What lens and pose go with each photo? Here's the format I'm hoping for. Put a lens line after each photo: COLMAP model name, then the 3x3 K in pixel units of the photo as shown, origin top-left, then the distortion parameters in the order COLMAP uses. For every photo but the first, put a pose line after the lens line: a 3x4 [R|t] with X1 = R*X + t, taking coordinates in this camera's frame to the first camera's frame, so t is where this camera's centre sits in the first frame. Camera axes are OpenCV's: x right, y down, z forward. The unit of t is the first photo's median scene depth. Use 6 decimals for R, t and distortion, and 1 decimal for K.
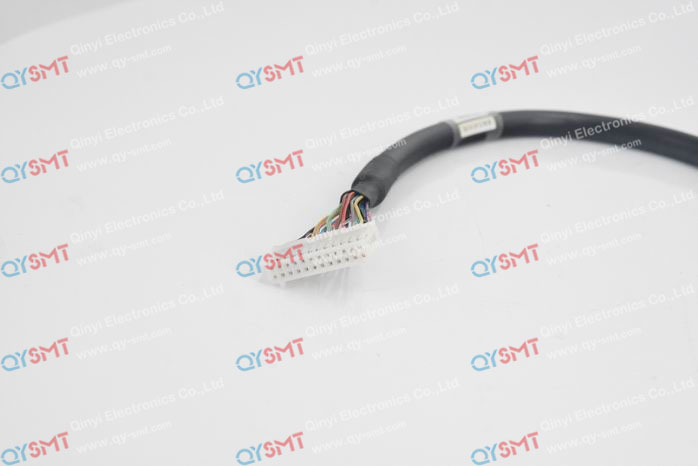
lens RADIAL K [[1023.3, 0, 349.5], [0, 1023.3, 233.9], [0, 0, 1]] dist [0.007631, 0.000000]
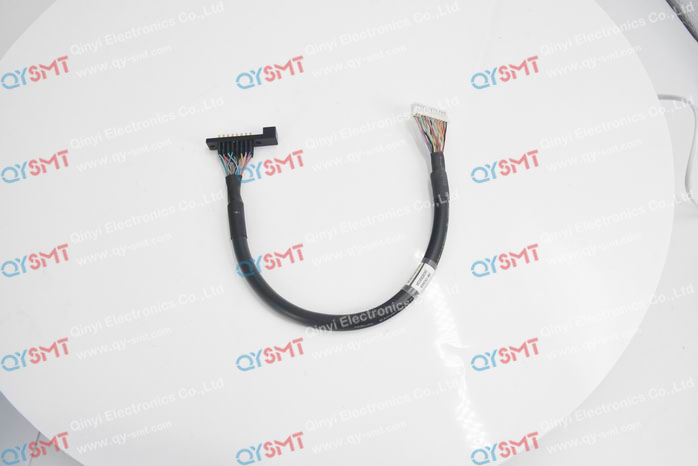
lens RADIAL K [[485.2, 0, 346.2], [0, 485.2, 234.7], [0, 0, 1]] dist [-0.000707, 0.000764]
pose [[0.999994, 0.000026, 0.003571, -0.004924], [0.000003, 0.999966, -0.008218, 0.004642], [-0.003571, 0.008218, 0.999960, 0.525766]]
